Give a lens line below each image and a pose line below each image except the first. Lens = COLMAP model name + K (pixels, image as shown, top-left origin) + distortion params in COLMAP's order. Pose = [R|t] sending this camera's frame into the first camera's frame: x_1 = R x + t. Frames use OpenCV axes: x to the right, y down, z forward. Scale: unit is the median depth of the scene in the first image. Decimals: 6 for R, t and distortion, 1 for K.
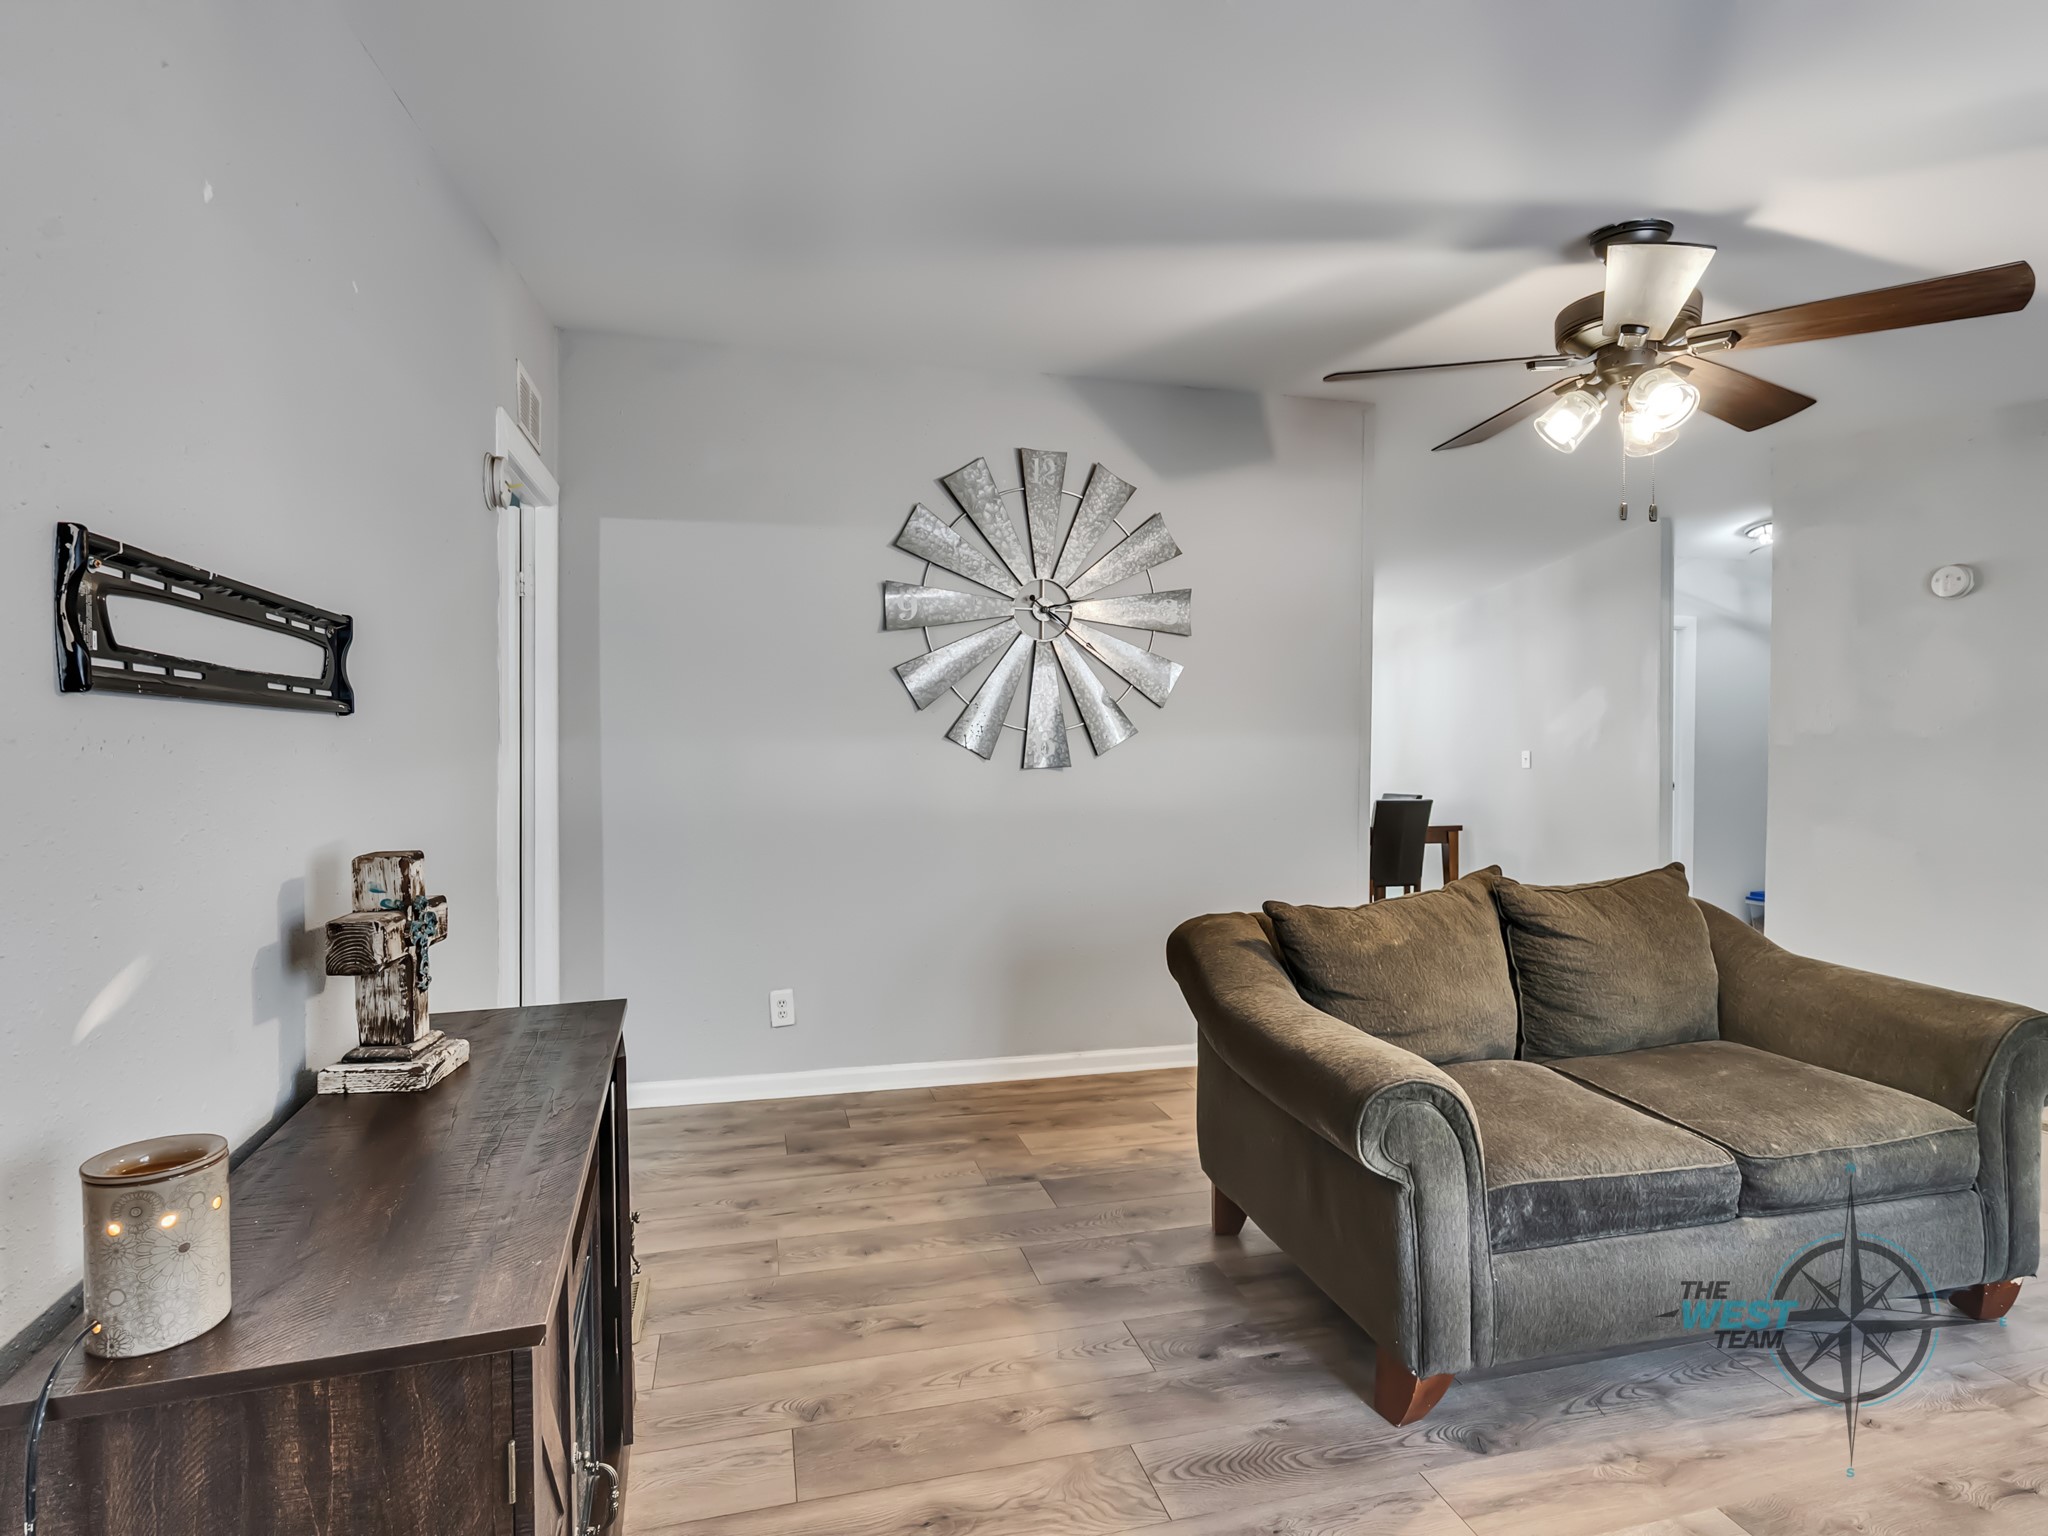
lens RADIAL K [[1056.1, 0, 1009.8], [0, 1056.1, 759.8], [0, 0, 1]] dist [-0.000131, 0.001278]
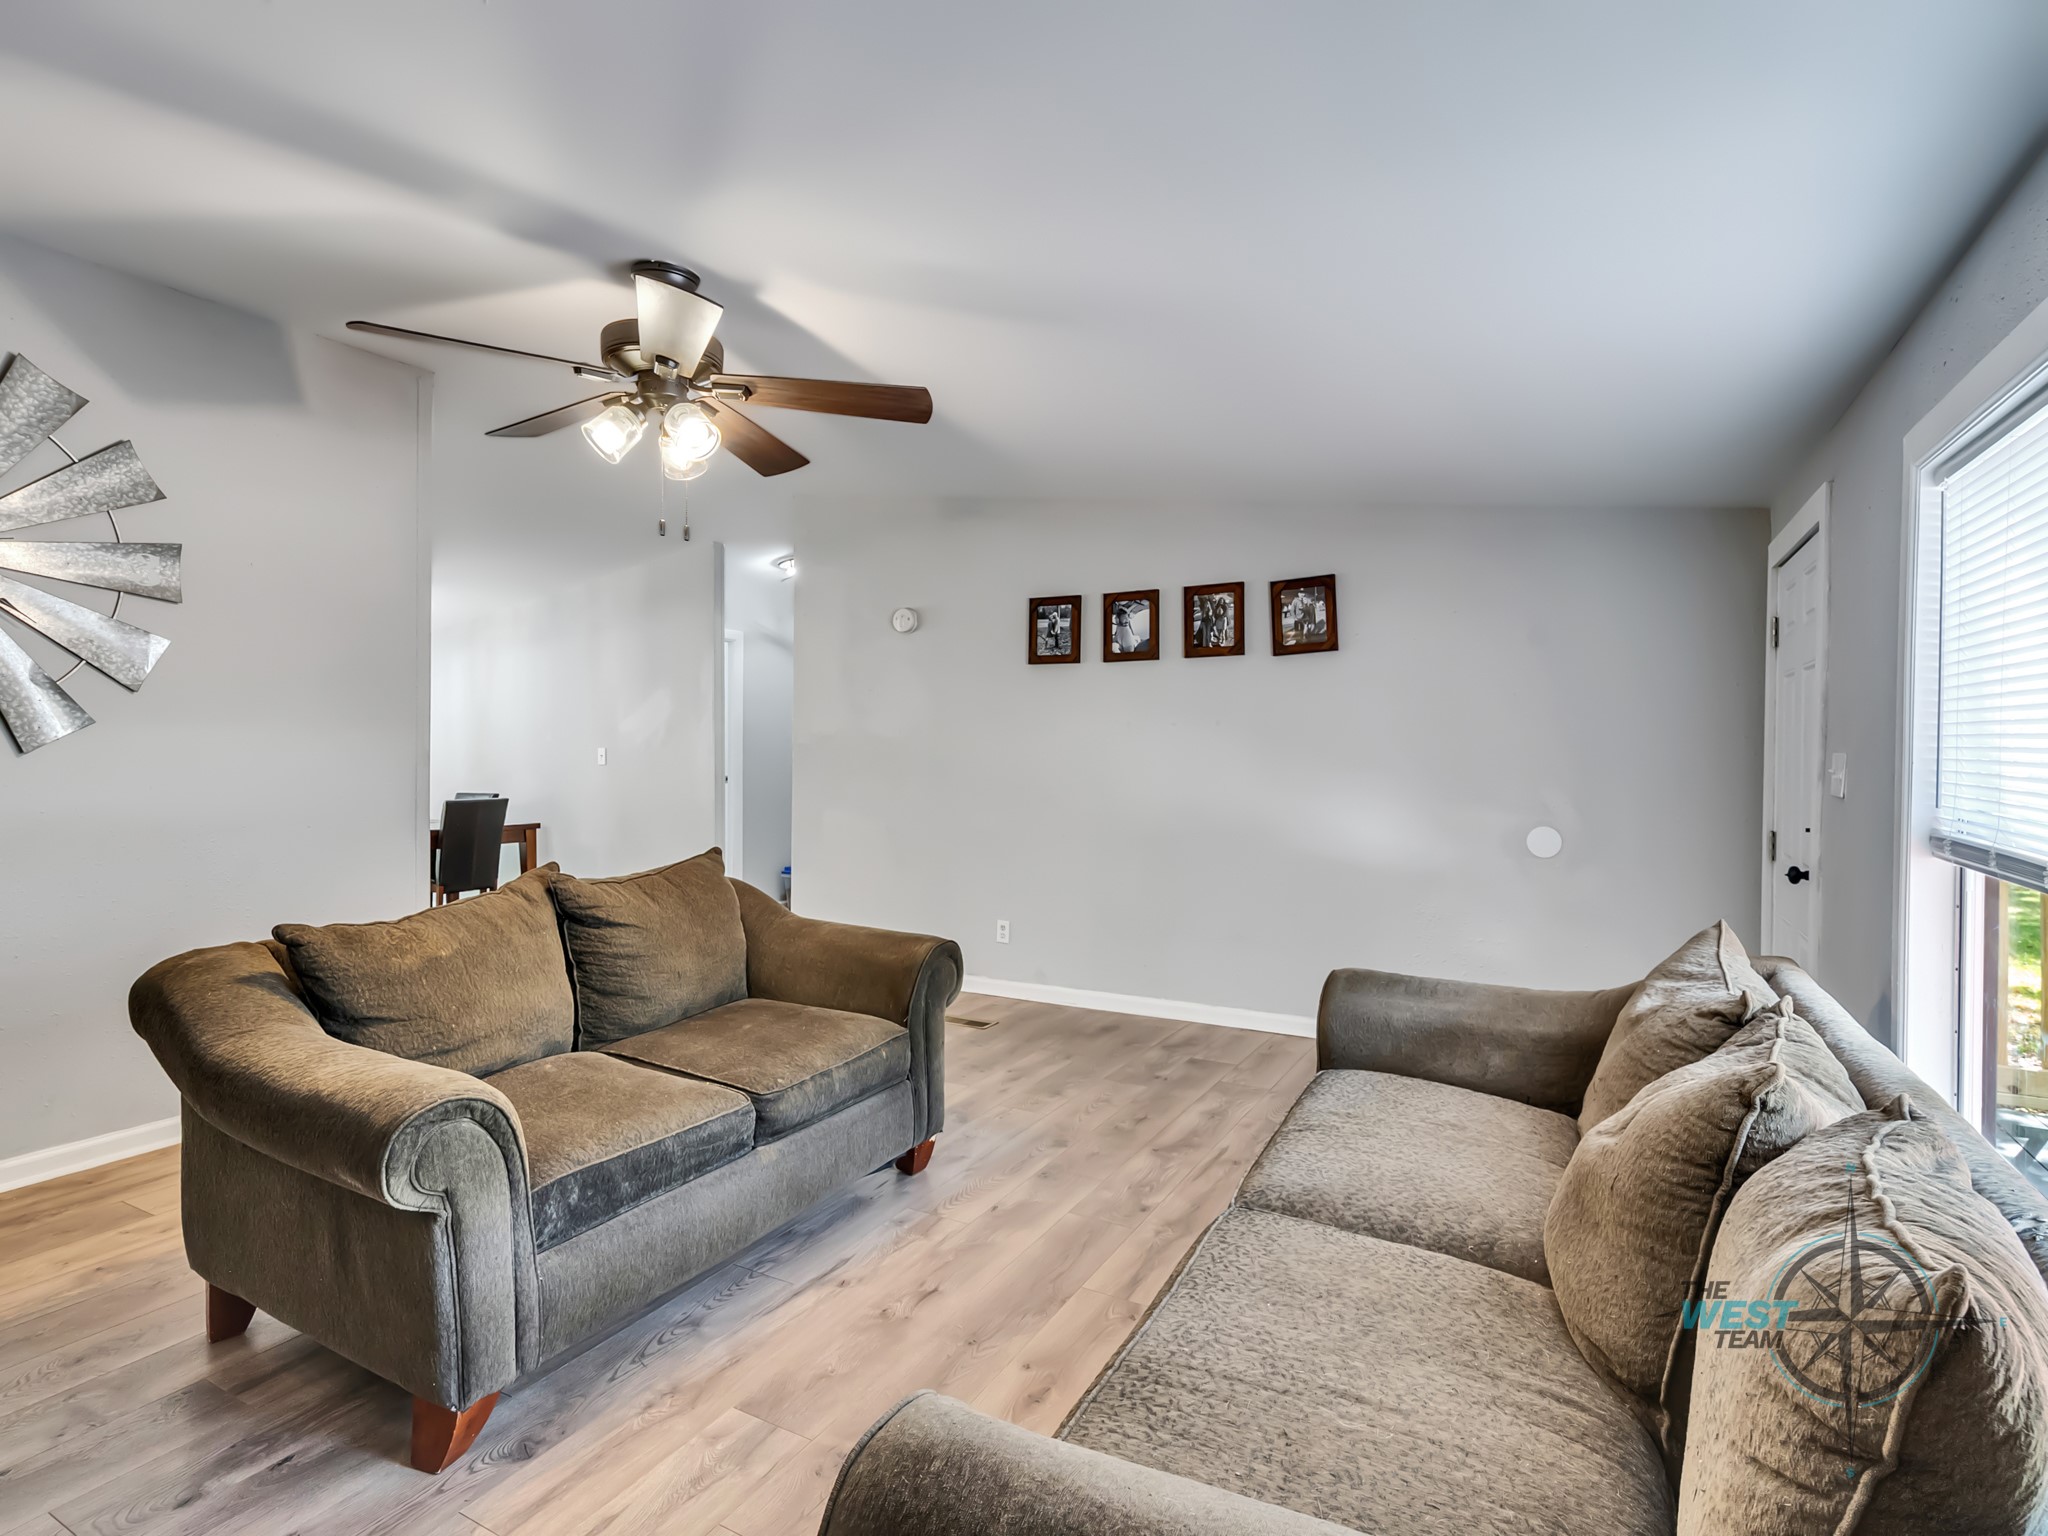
lens RADIAL K [[1056.1, 0, 1009.8], [0, 1056.1, 759.8], [0, 0, 1]] dist [-0.000131, 0.001278]
pose [[0.687213, -0.005858, 0.726432, 0.036336], [0.003741, 0.999983, 0.004526, -0.000245], [-0.726446, -0.000393, 0.687223, -0.005566]]
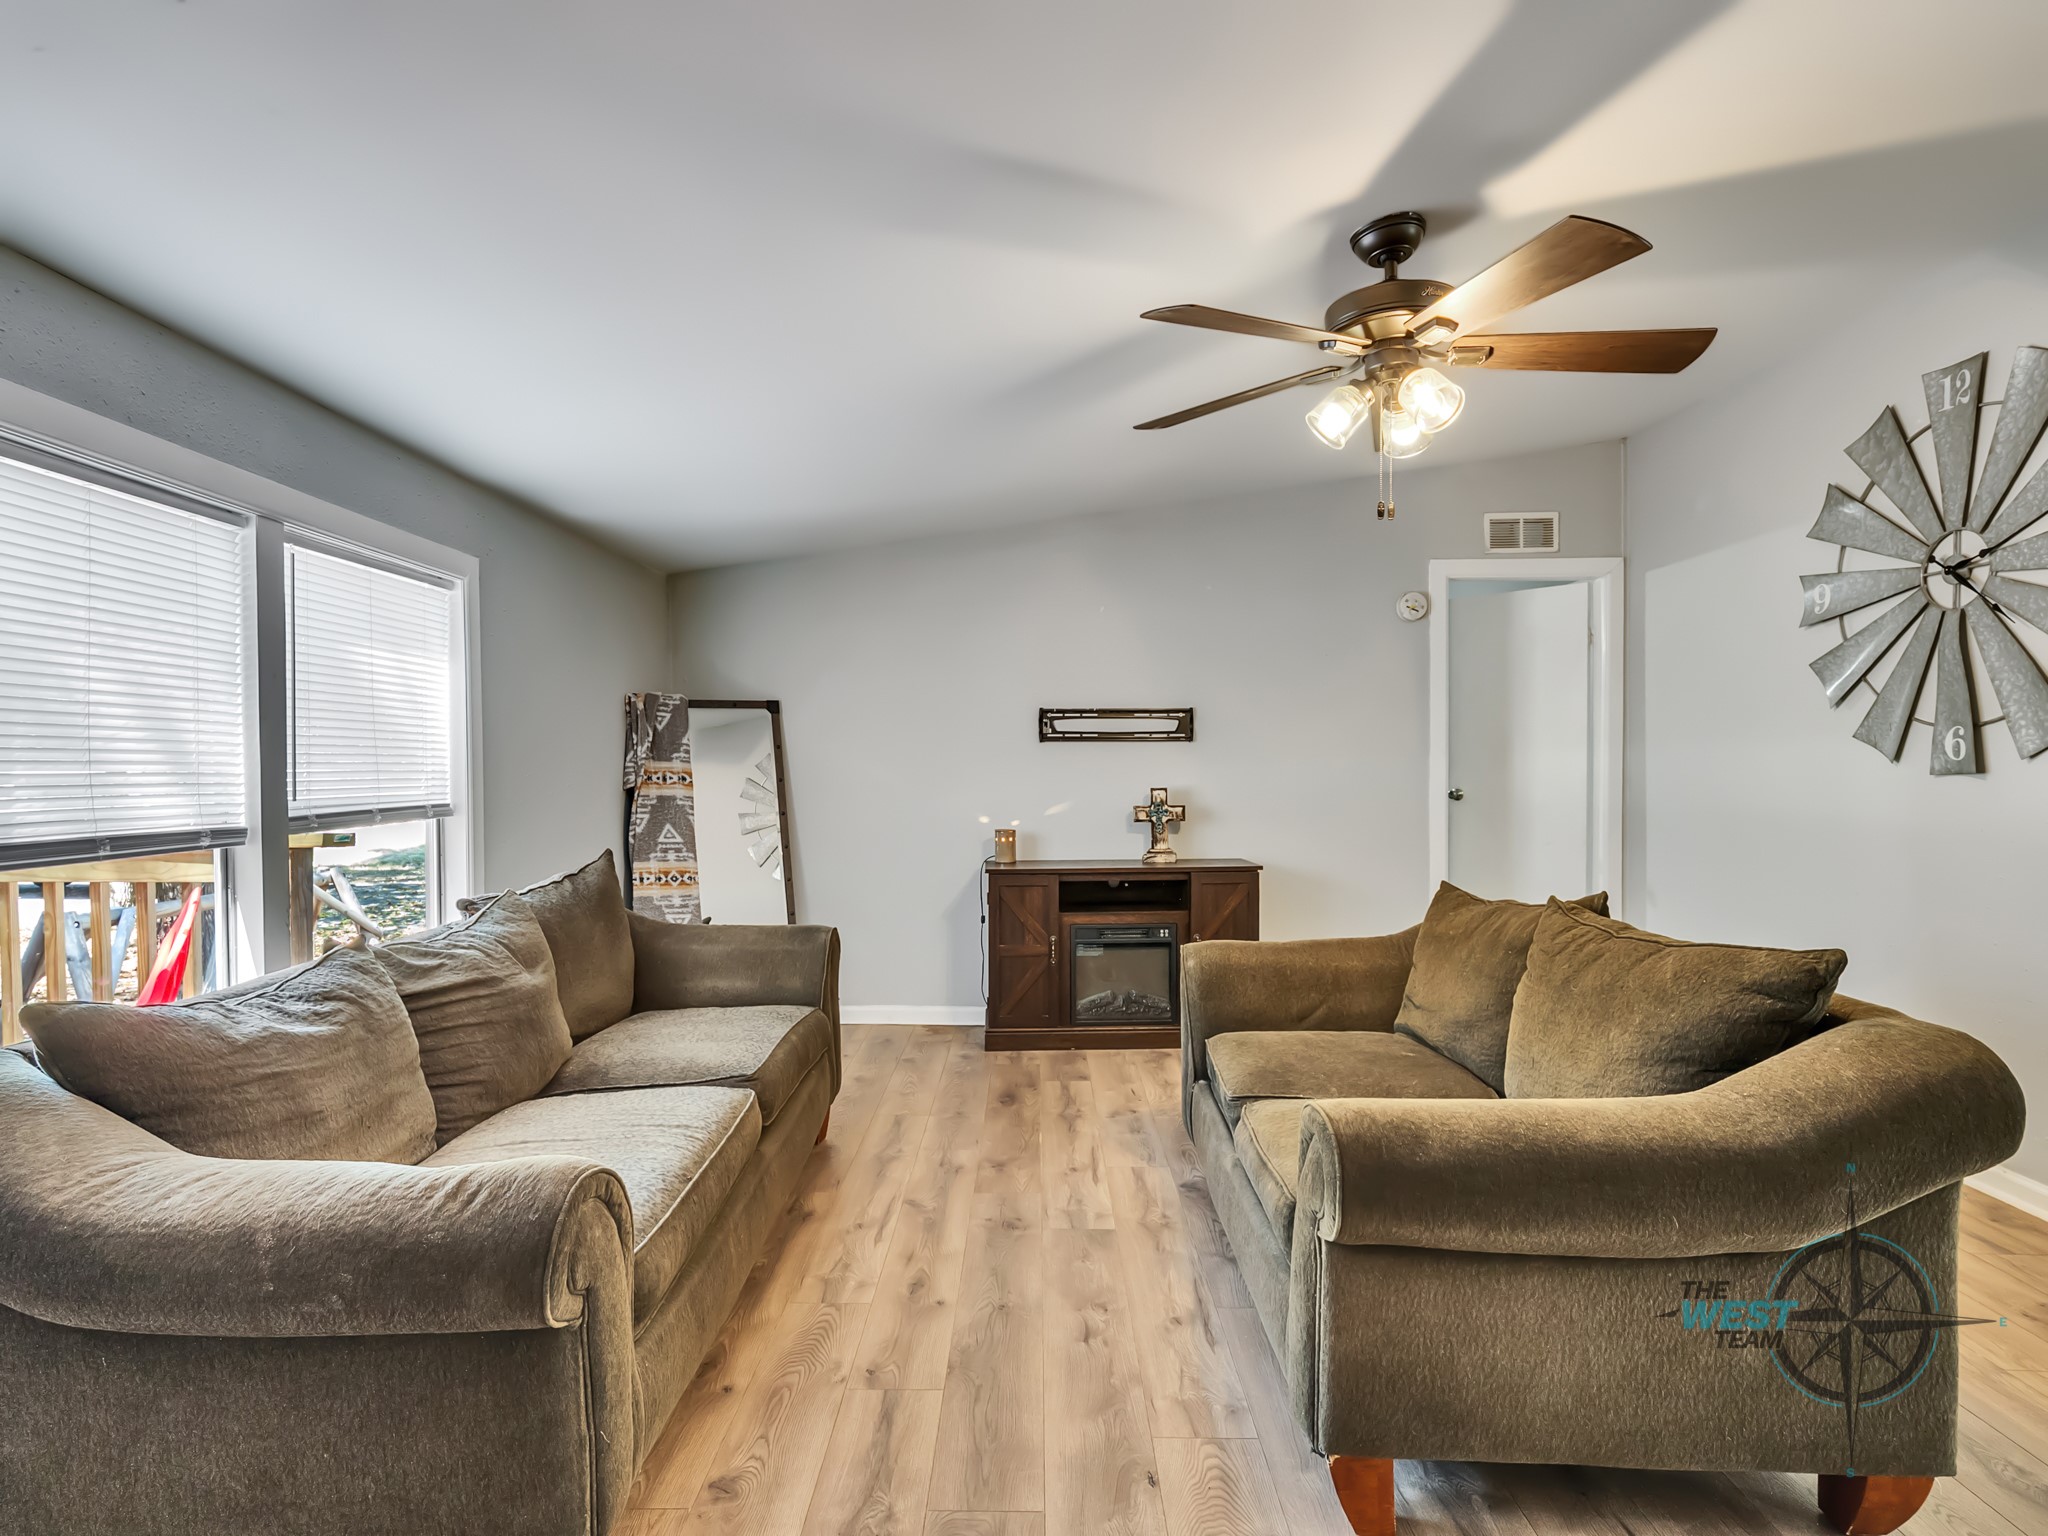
lens RADIAL K [[1058.2, 0, 1010.8], [0, 1058.2, 765.1], [0, 0, 1]] dist [-0.001535, 0.000615]
pose [[-0.268870, 0.008162, -0.963142, 1.719075], [-0.007707, 0.999914, 0.010625, -0.004552], [0.963146, 0.010280, -0.268784, 0.974555]]
